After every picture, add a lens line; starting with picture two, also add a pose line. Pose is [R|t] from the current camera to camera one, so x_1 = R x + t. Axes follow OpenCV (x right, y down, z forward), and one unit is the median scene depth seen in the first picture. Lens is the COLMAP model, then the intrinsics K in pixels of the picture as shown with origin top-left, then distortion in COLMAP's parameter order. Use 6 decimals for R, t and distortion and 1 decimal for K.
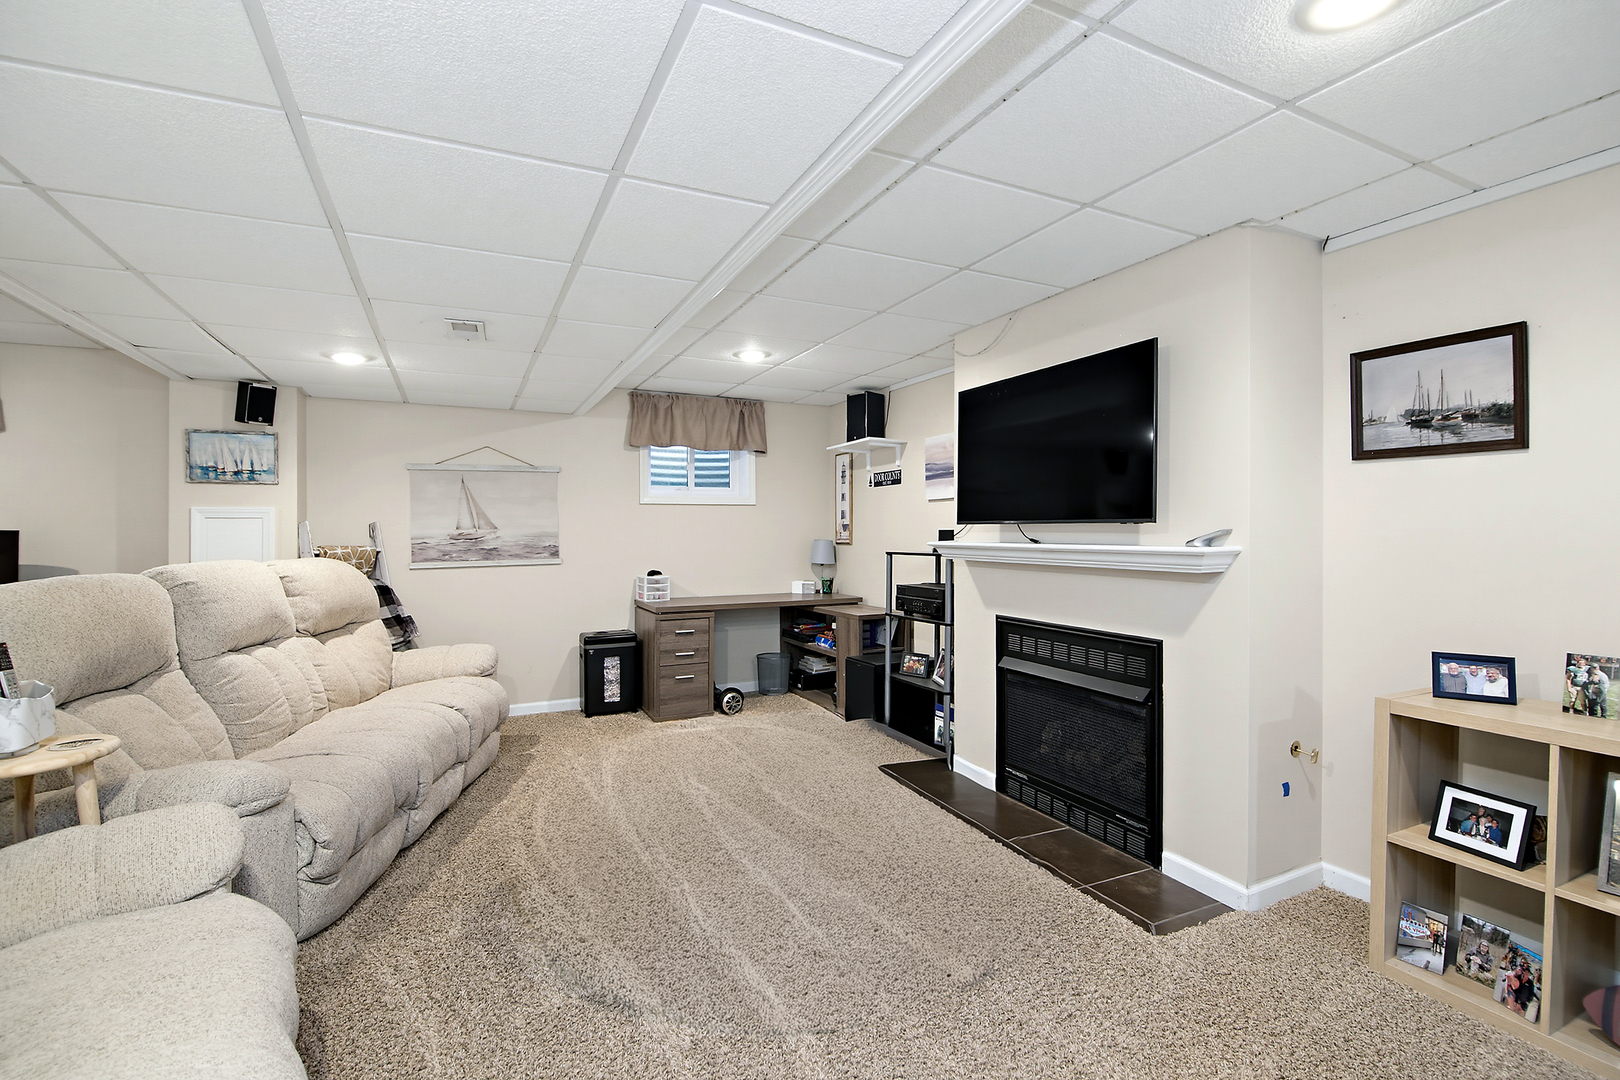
lens RADIAL K [[734.2, 0, 808.5], [0, 734.2, 537.8], [0, 0, 1]] dist [0.004484, -0.004942]
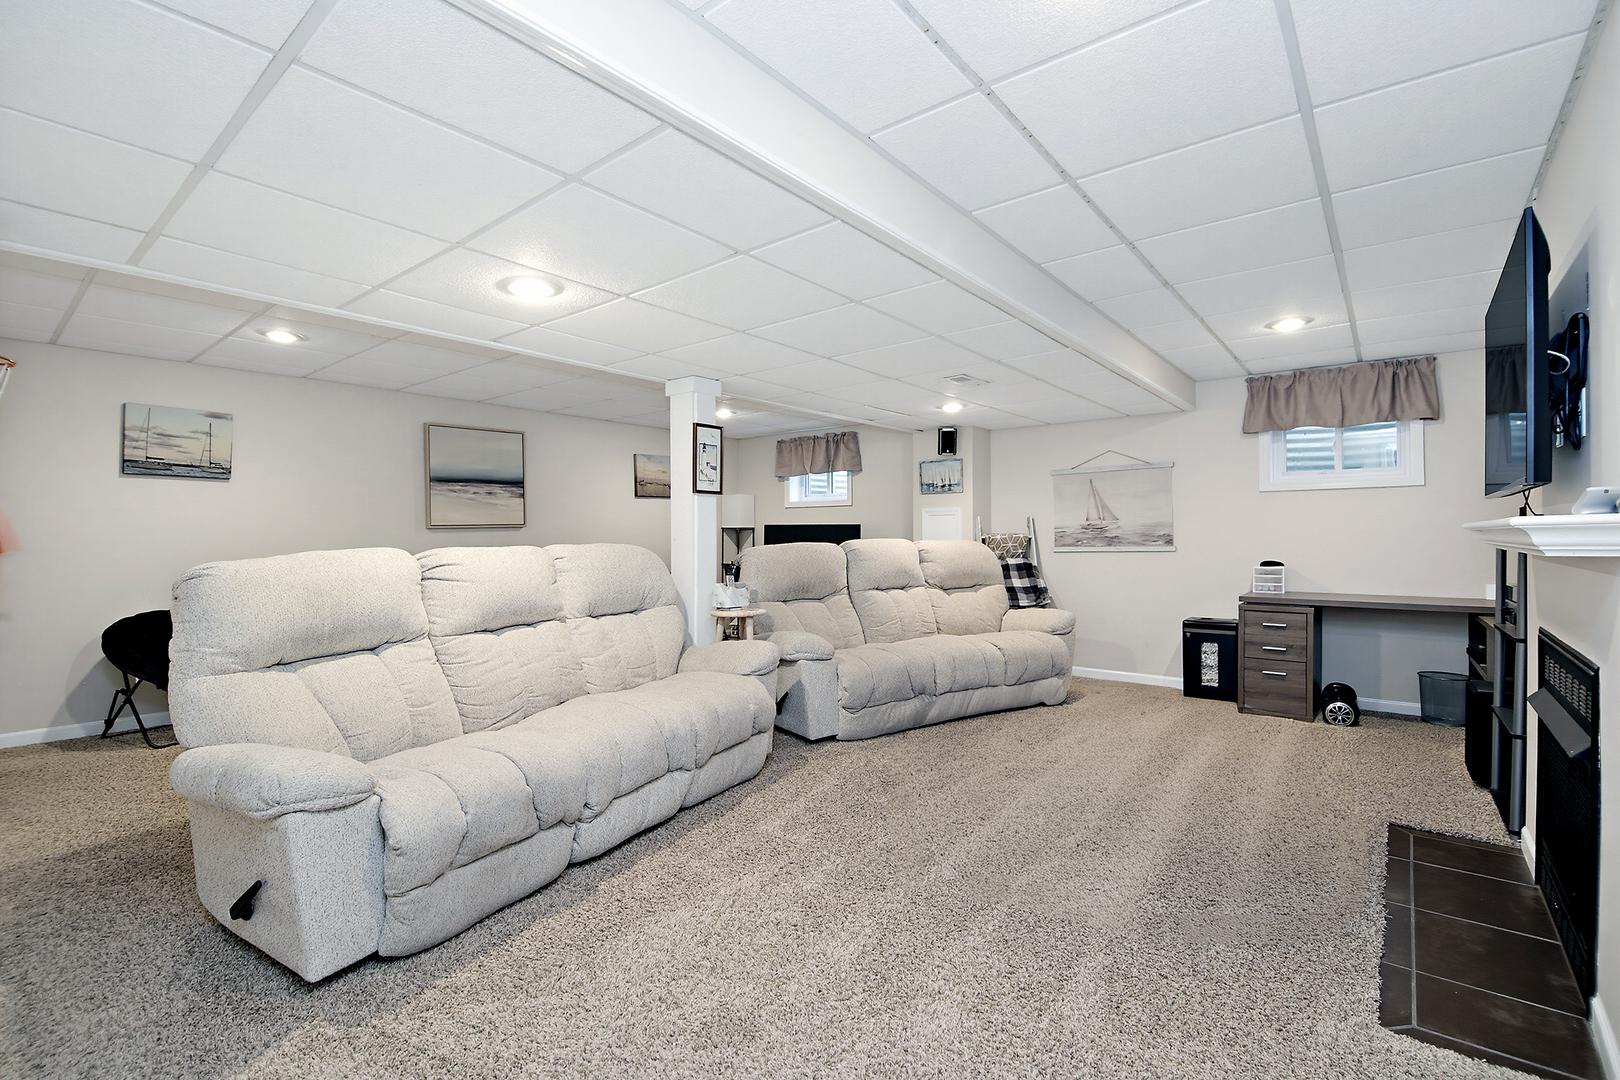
lens RADIAL K [[734.2, 0, 811.0], [0, 734.2, 534.0], [0, 0, 1]] dist [0.004484, -0.004942]
pose [[0.429911, 0.001118, -0.902871, 0.431587], [-0.002600, 0.999997, 0.000001, 0.012053], [0.902867, 0.002347, 0.429913, 0.056340]]
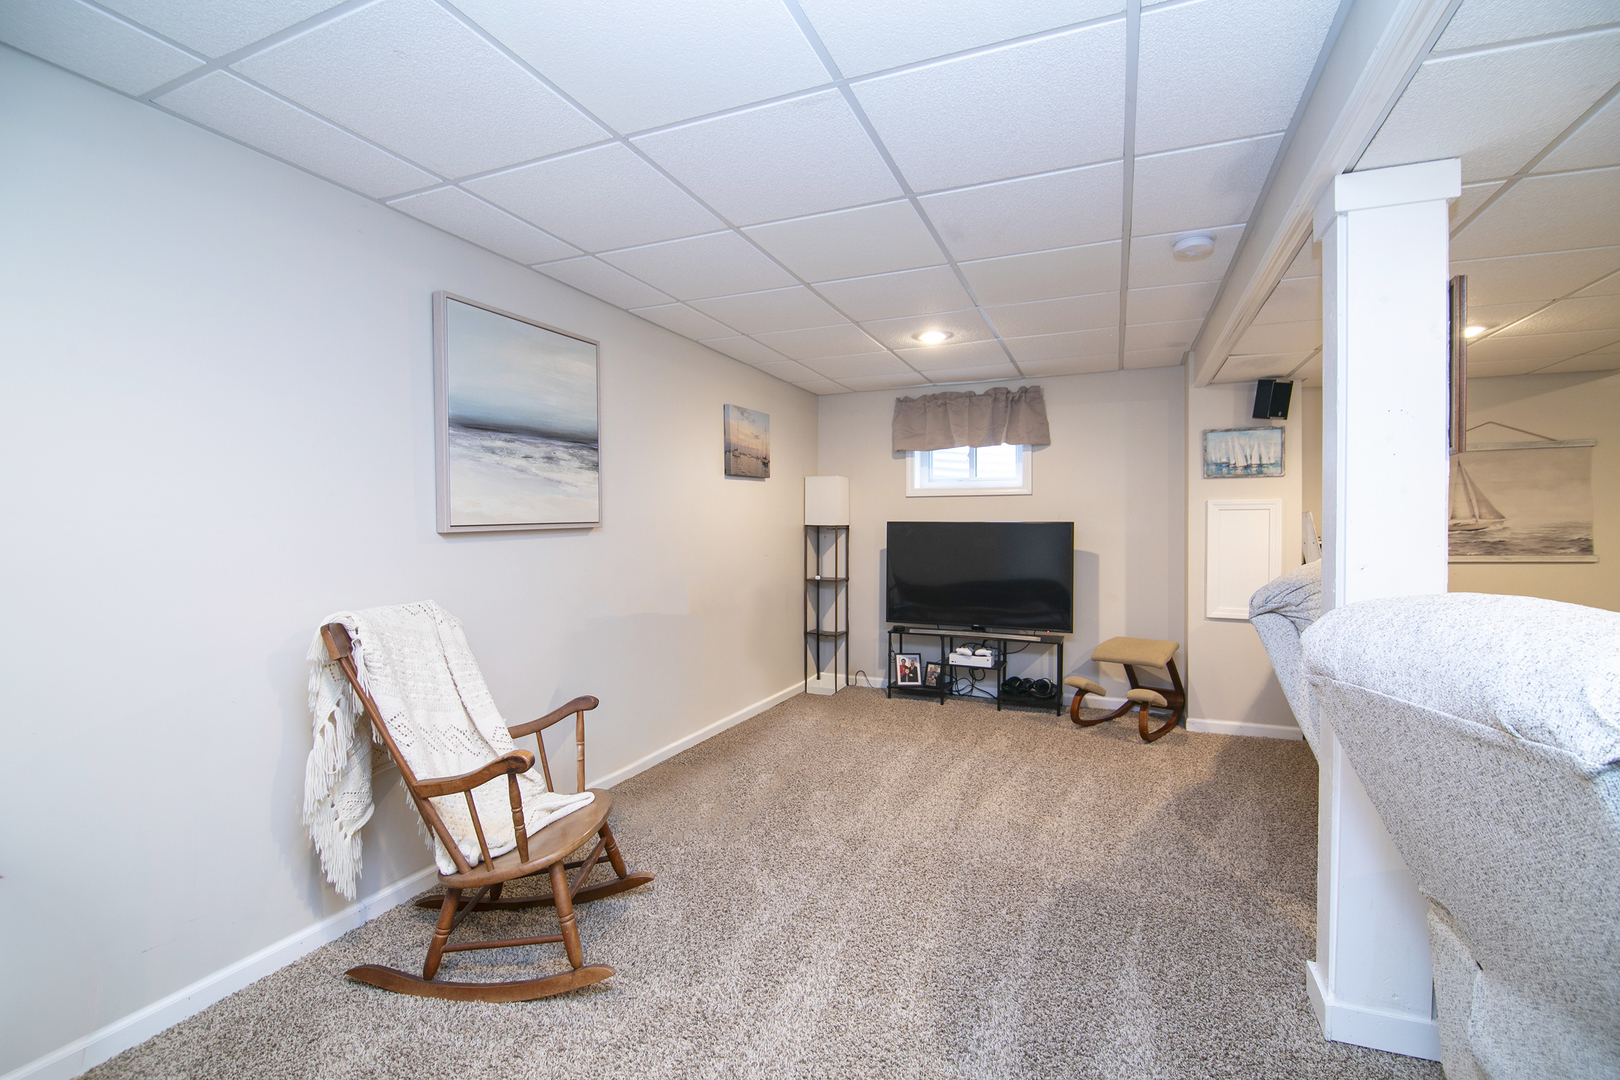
lens RADIAL K [[734.2, 0, 816.5], [0, 734.2, 537.3], [0, 0, 1]] dist [0.004484, -0.004942]
pose [[0.670051, 0.011420, -0.742227, -0.333735], [-0.002698, 0.999913, 0.012949, 0.000895], [0.742310, -0.006674, 0.670023, -0.145998]]
